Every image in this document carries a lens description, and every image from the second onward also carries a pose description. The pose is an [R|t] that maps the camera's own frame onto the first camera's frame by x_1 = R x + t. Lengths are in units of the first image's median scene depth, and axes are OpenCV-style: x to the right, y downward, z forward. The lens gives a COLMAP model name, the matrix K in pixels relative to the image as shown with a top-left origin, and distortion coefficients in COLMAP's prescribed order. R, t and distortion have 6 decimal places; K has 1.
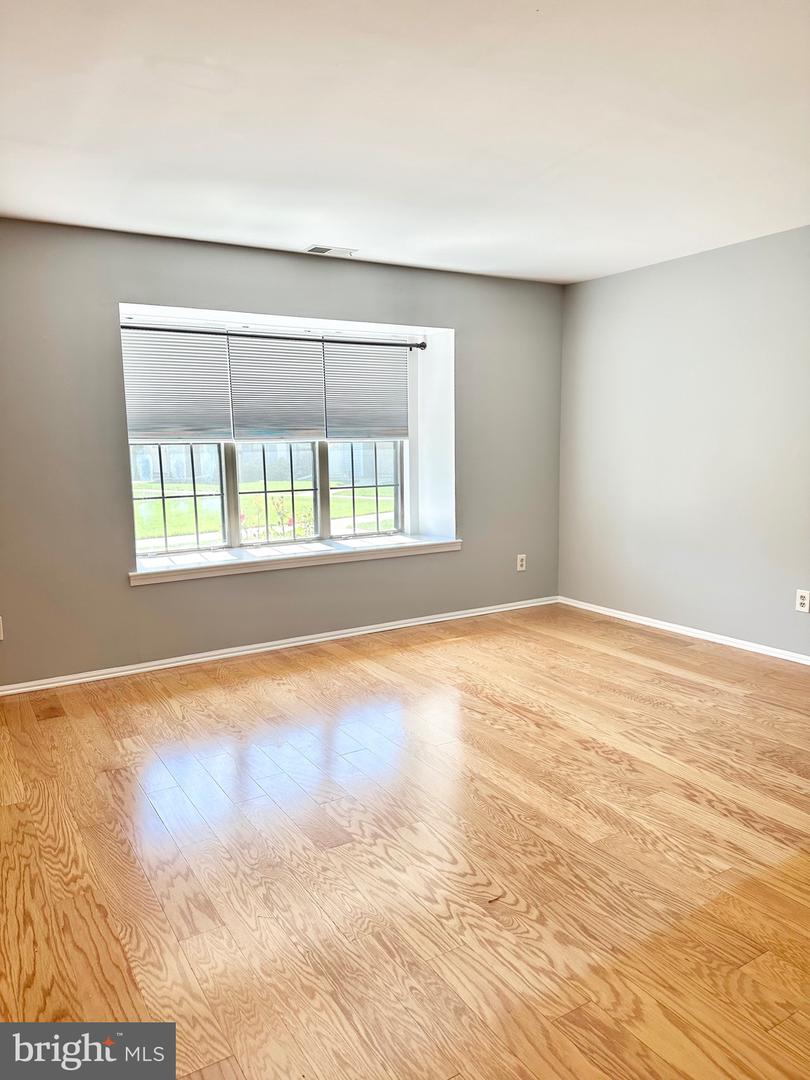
lens RADIAL K [[767.8, 0, 402.4], [0, 767.8, 540.1], [0, 0, 1]] dist [0.044463, -0.066533]
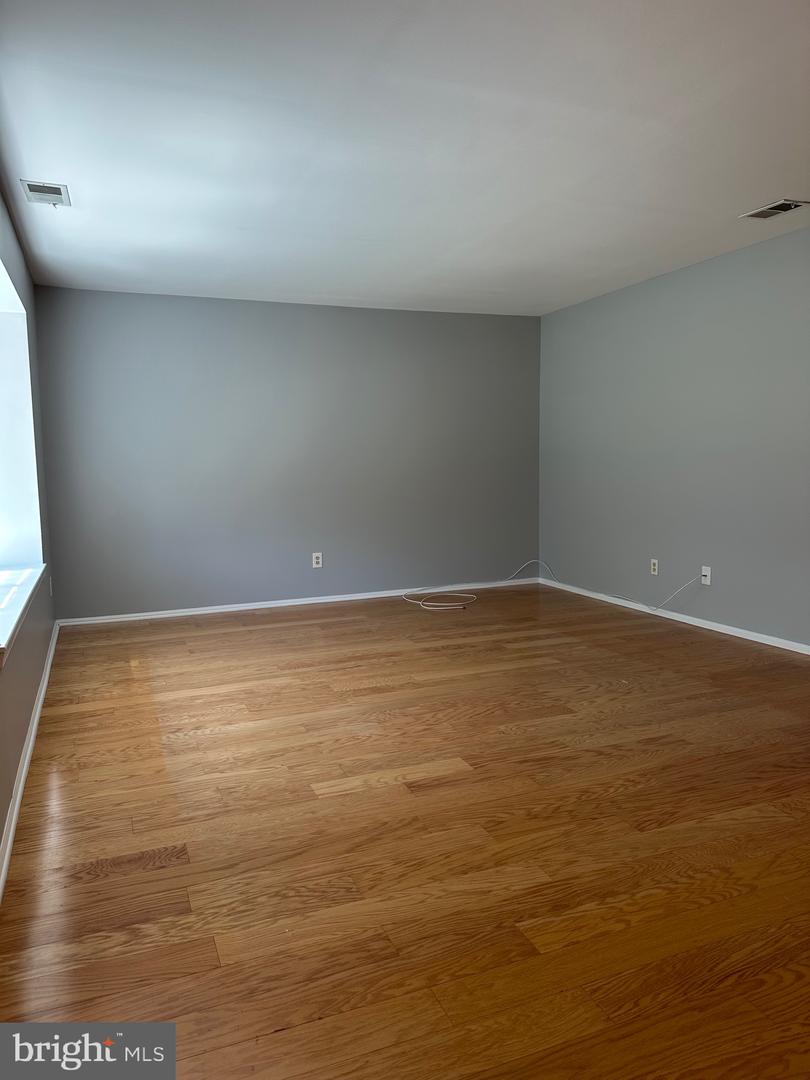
lens RADIAL K [[767.8, 0, 397.1], [0, 767.8, 539.5], [0, 0, 1]] dist [0.044463, -0.066533]
pose [[0.172832, -0.093012, 0.980550, -1.378698], [0.156303, 0.985506, 0.065932, -0.049198], [-0.972470, 0.141867, 0.184865, 0.924149]]
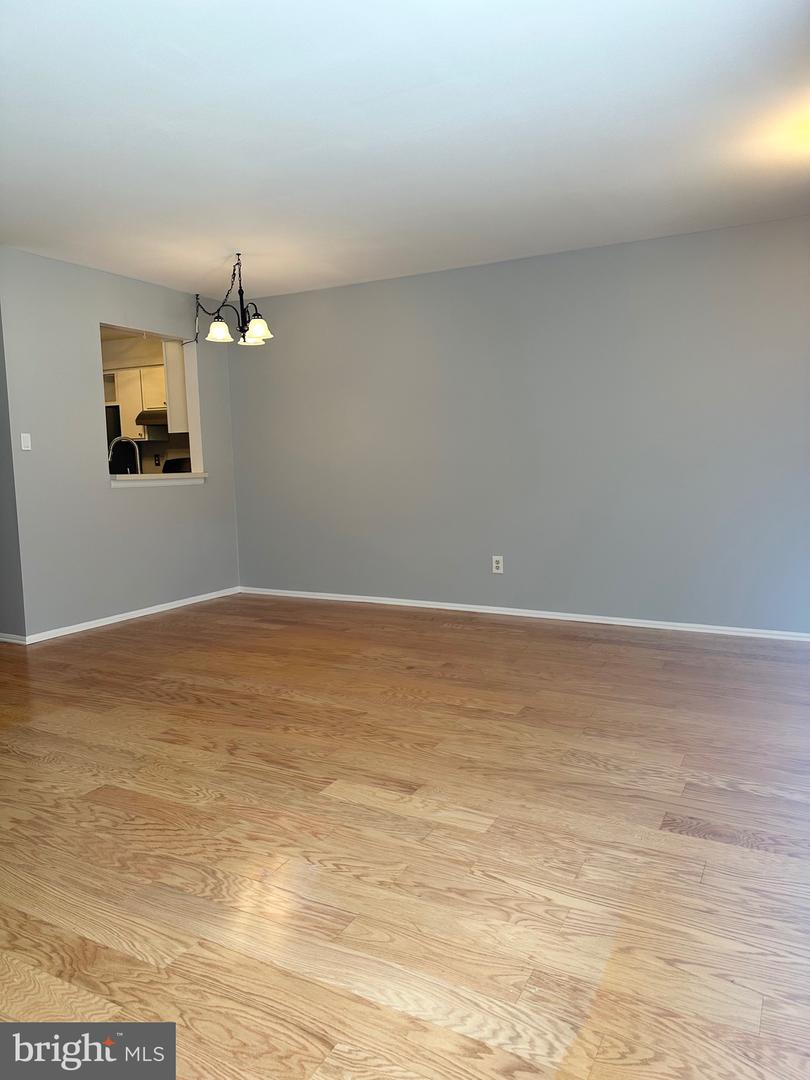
lens RADIAL K [[767.8, 0, 396.9], [0, 767.8, 538.0], [0, 0, 1]] dist [0.044463, -0.066533]
pose [[-0.861506, 0.092657, -0.499221, 0.050511], [-0.036779, 0.969237, 0.243364, -0.199078], [0.506413, 0.228021, -0.831596, 1.856936]]
